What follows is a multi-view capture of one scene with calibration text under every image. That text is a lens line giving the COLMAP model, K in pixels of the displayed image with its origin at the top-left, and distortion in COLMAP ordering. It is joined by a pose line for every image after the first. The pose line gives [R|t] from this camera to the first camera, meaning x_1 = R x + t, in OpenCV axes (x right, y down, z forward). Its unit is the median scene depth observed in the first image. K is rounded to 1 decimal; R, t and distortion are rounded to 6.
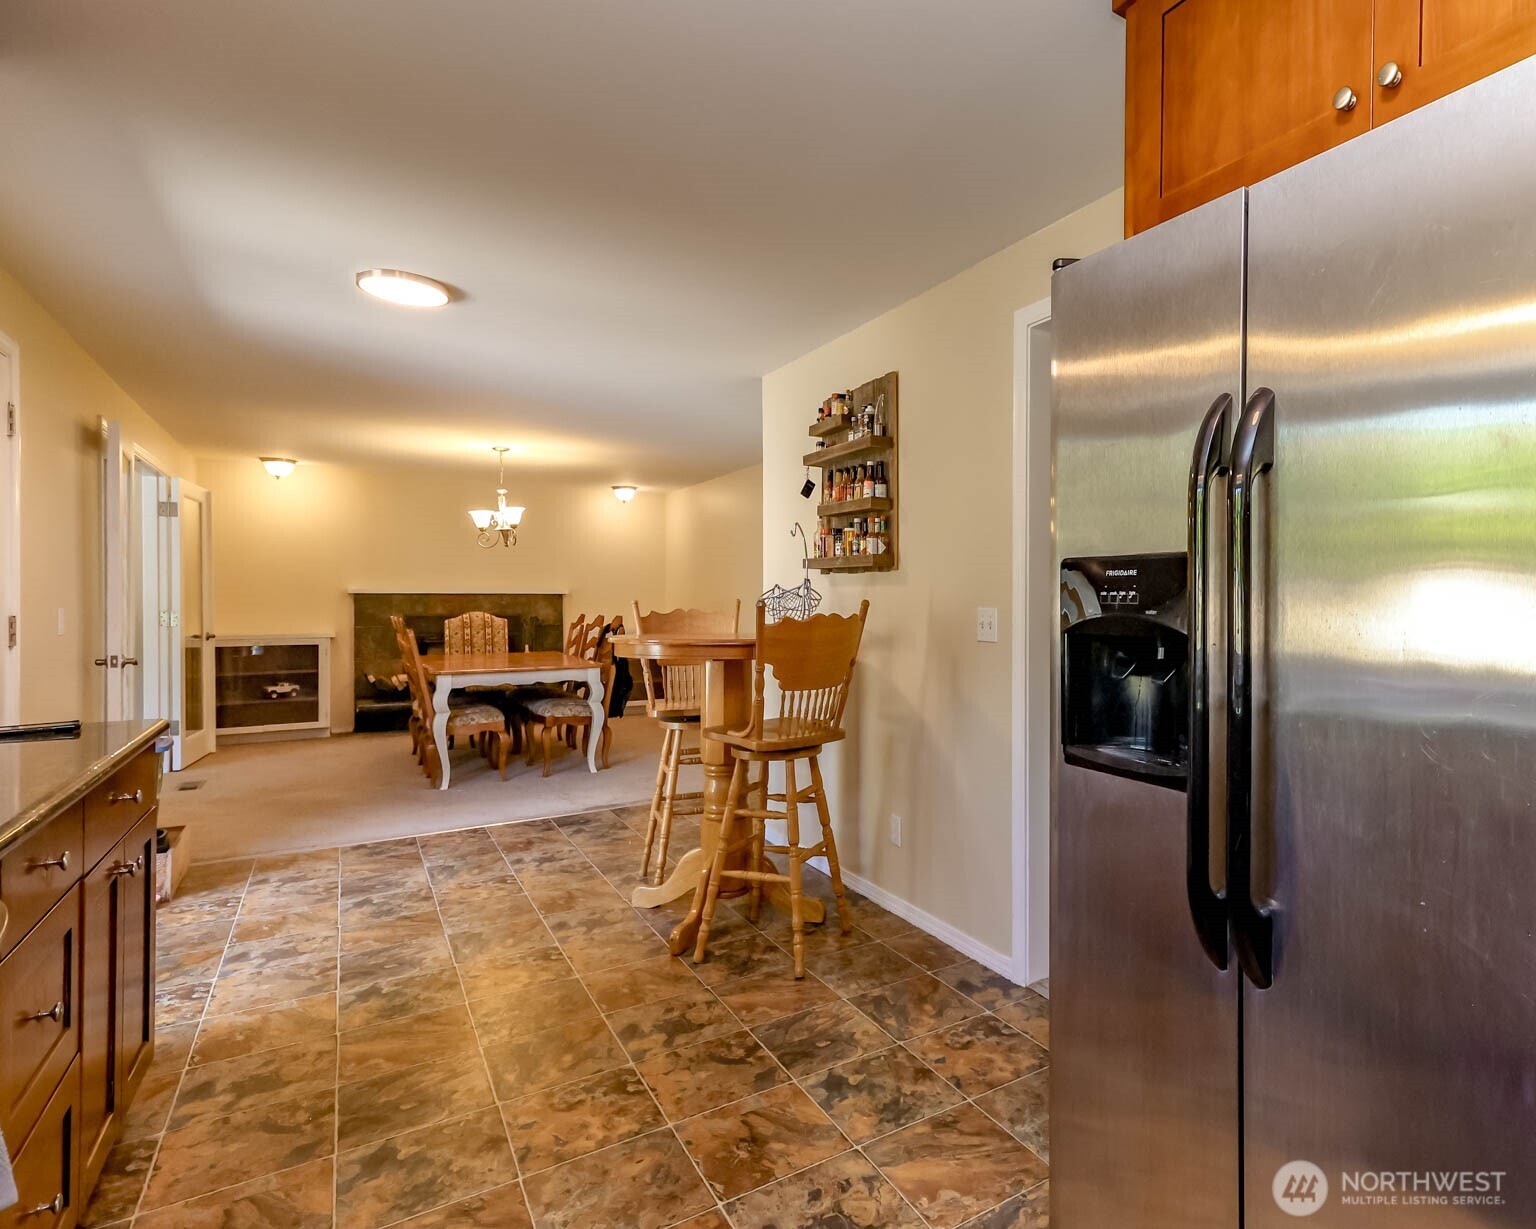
lens RADIAL K [[855.0, 0, 929.2], [0, 855.0, 620.4], [0, 0, 1]] dist [0.025804, 0.001094]
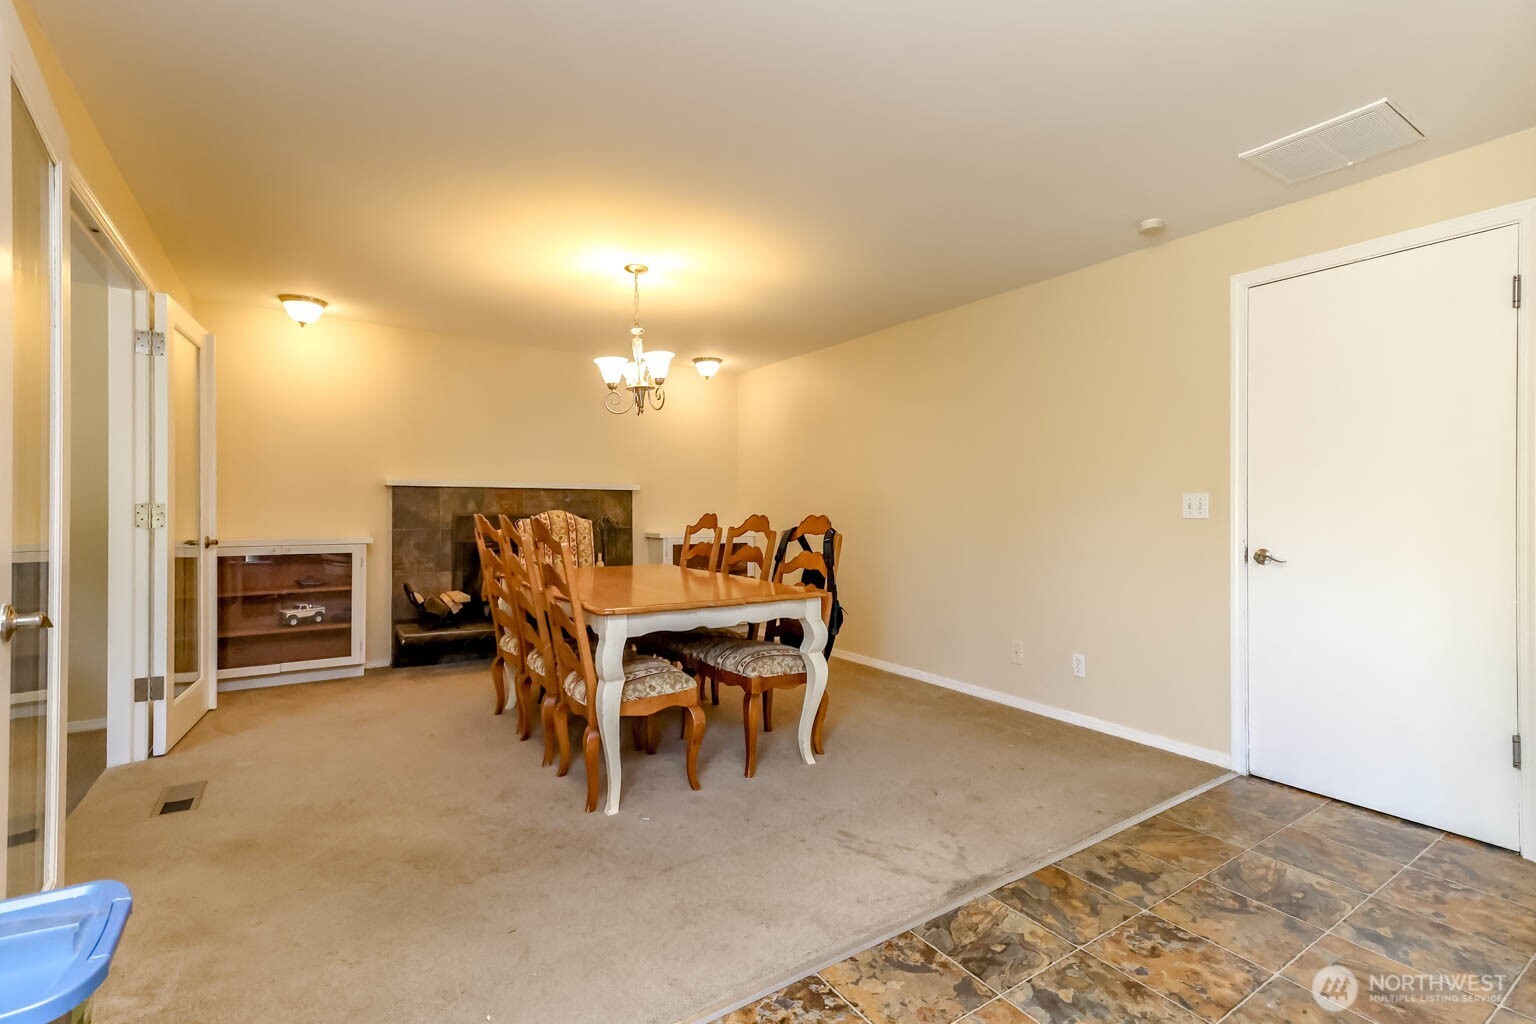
lens RADIAL K [[698.5, 0, 773.7], [0, 698.5, 523.0], [0, 0, 1]] dist [0.026623, 0.000514]
pose [[0.999960, 0.003901, -0.008041, -0.334434], [-0.003930, 0.999986, -0.003589, 0.002403], [0.008027, 0.003621, 0.999961, 0.391741]]
